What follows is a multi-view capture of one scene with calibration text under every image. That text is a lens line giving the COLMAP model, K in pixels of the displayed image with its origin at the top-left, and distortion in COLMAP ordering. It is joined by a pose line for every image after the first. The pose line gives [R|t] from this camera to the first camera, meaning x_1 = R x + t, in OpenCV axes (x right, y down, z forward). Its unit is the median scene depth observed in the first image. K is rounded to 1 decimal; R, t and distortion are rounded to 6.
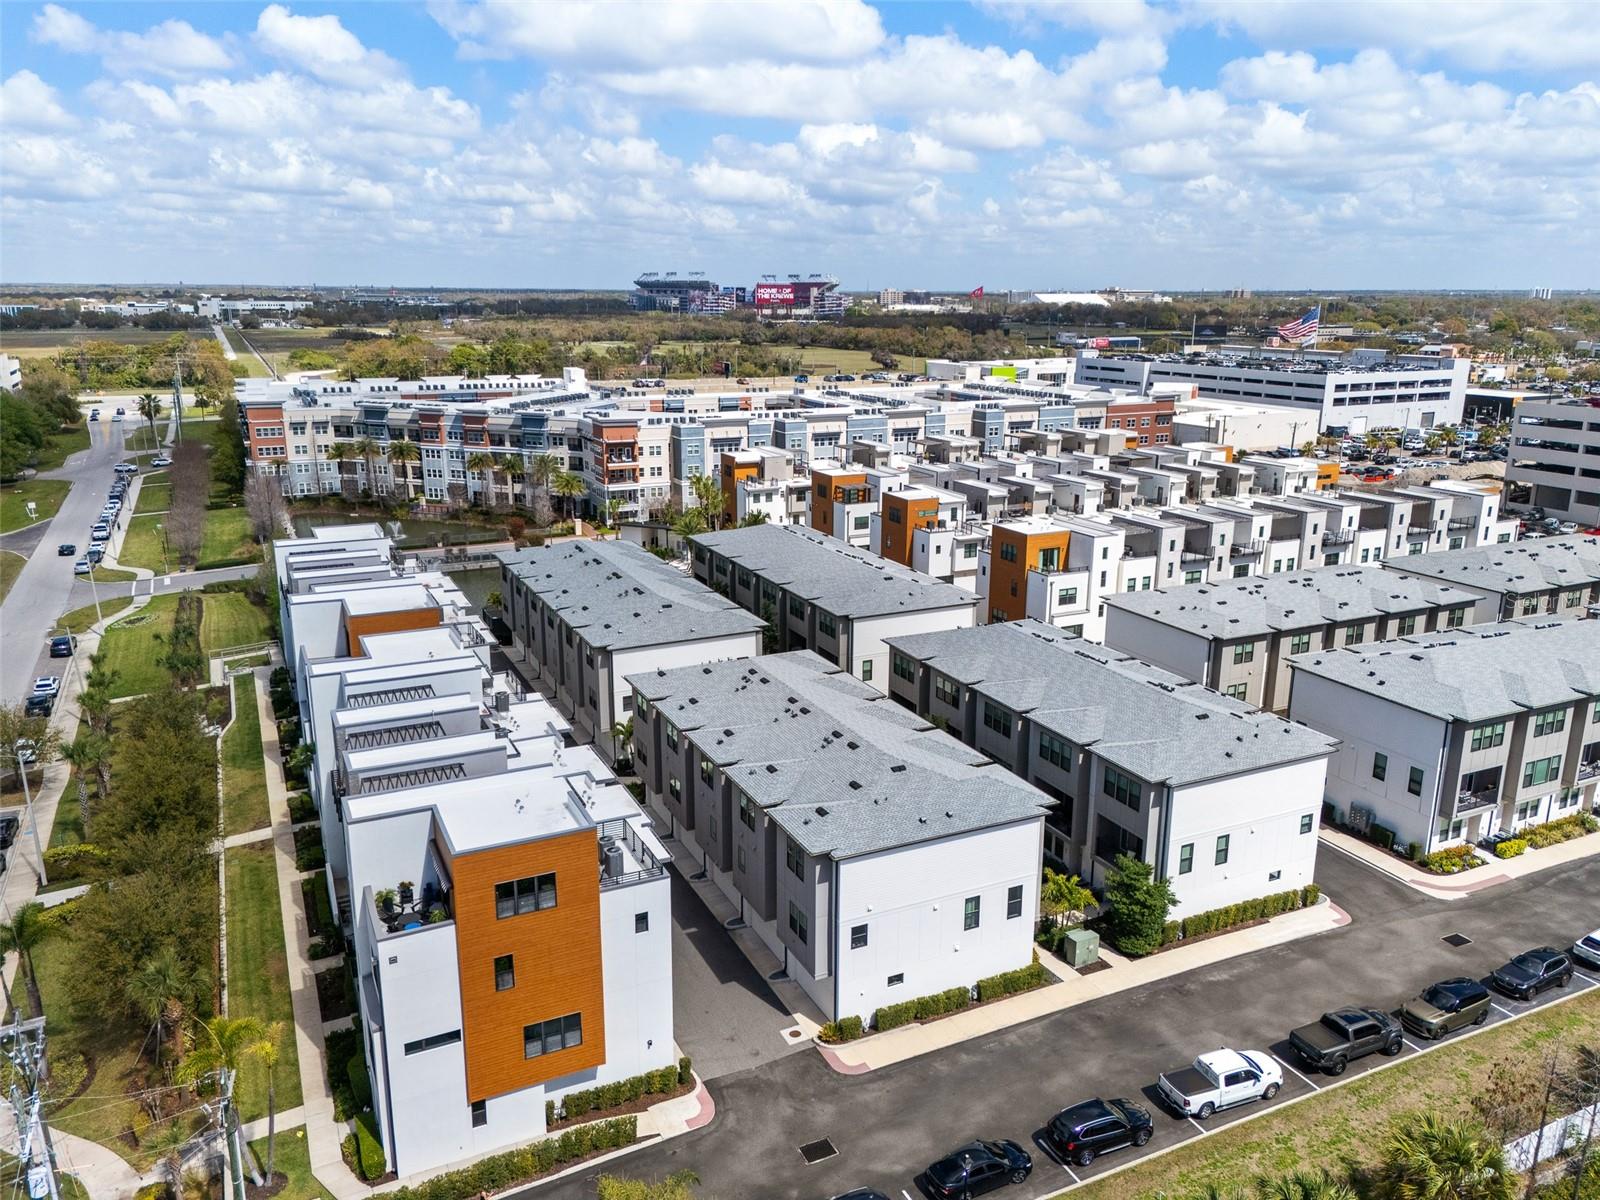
lens RADIAL K [[1177.3, 0, 804.1], [0, 1177.3, 607.6], [0, 0, 1]] dist [0.073018, -0.063872]
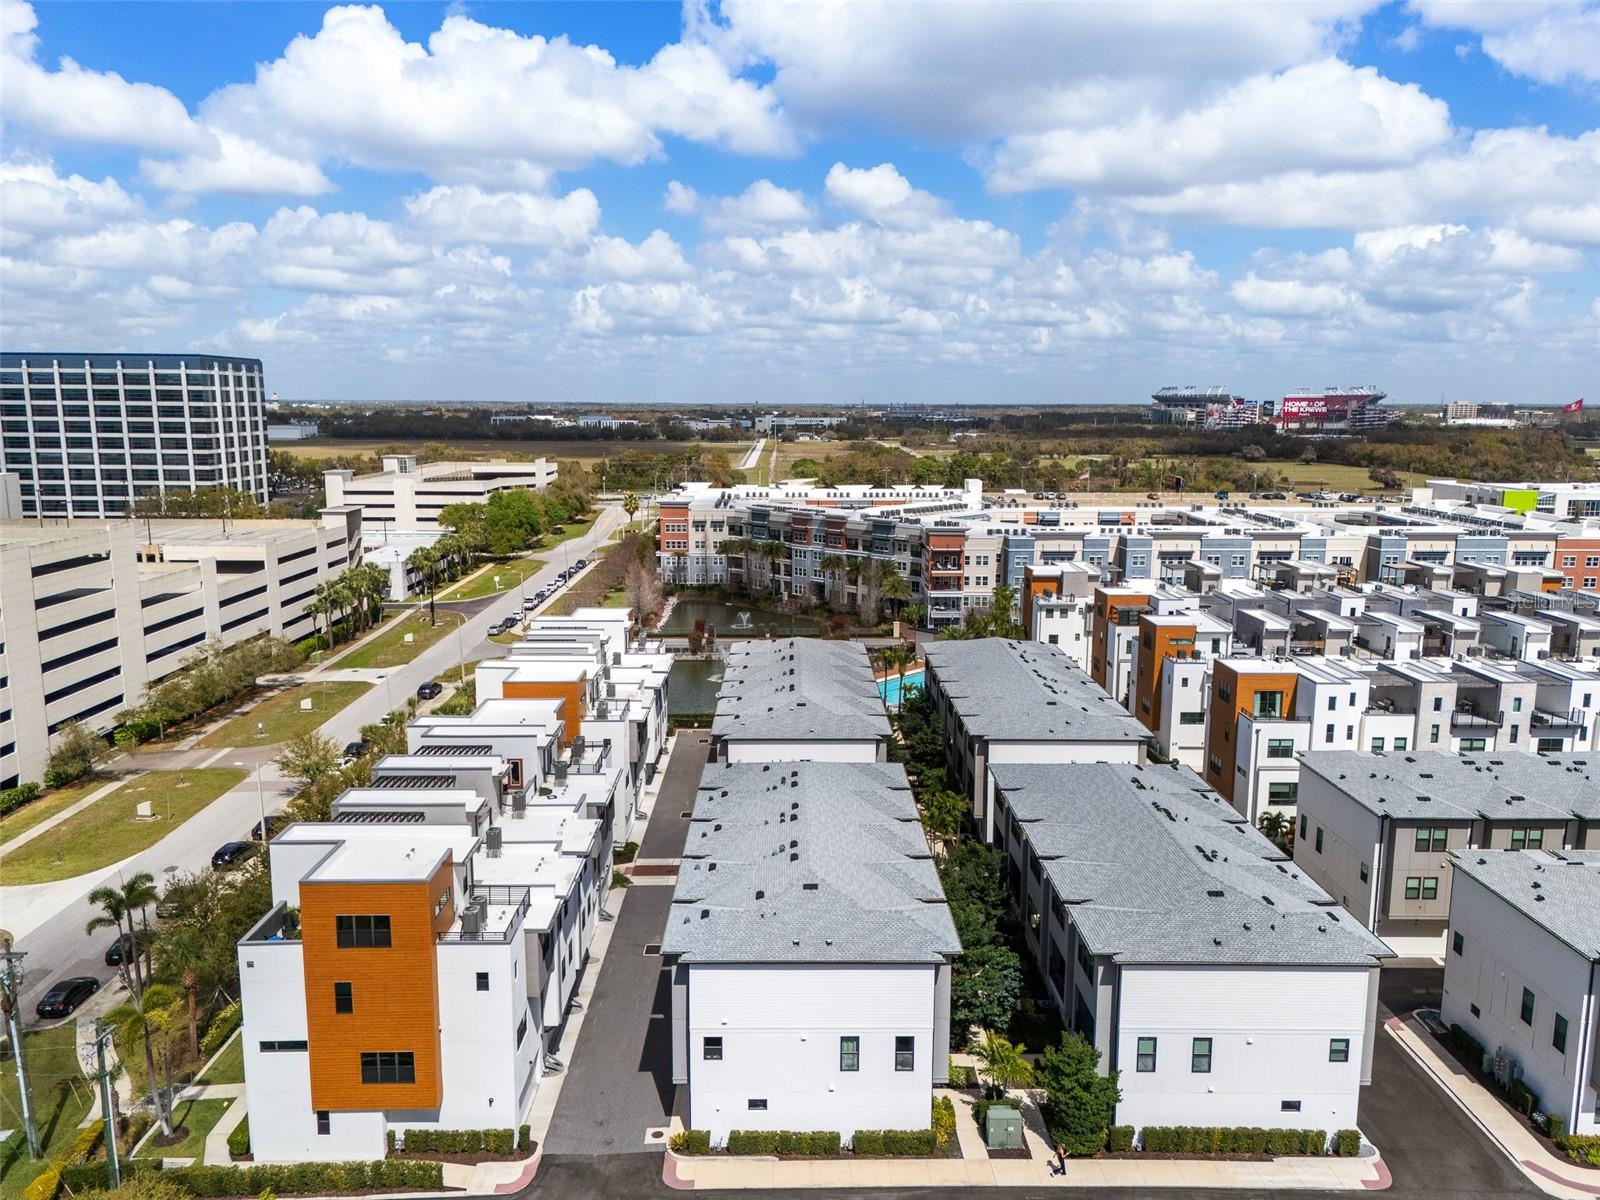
lens RADIAL K [[1177.3, 0, 804.1], [0, 1177.3, 607.6], [0, 0, 1]] dist [0.073018, -0.063872]
pose [[0.905568, 0.072420, -0.417973, 0.156240], [-0.110566, 0.991557, -0.067747, -0.008251], [0.409537, 0.107563, 0.905930, 0.030450]]
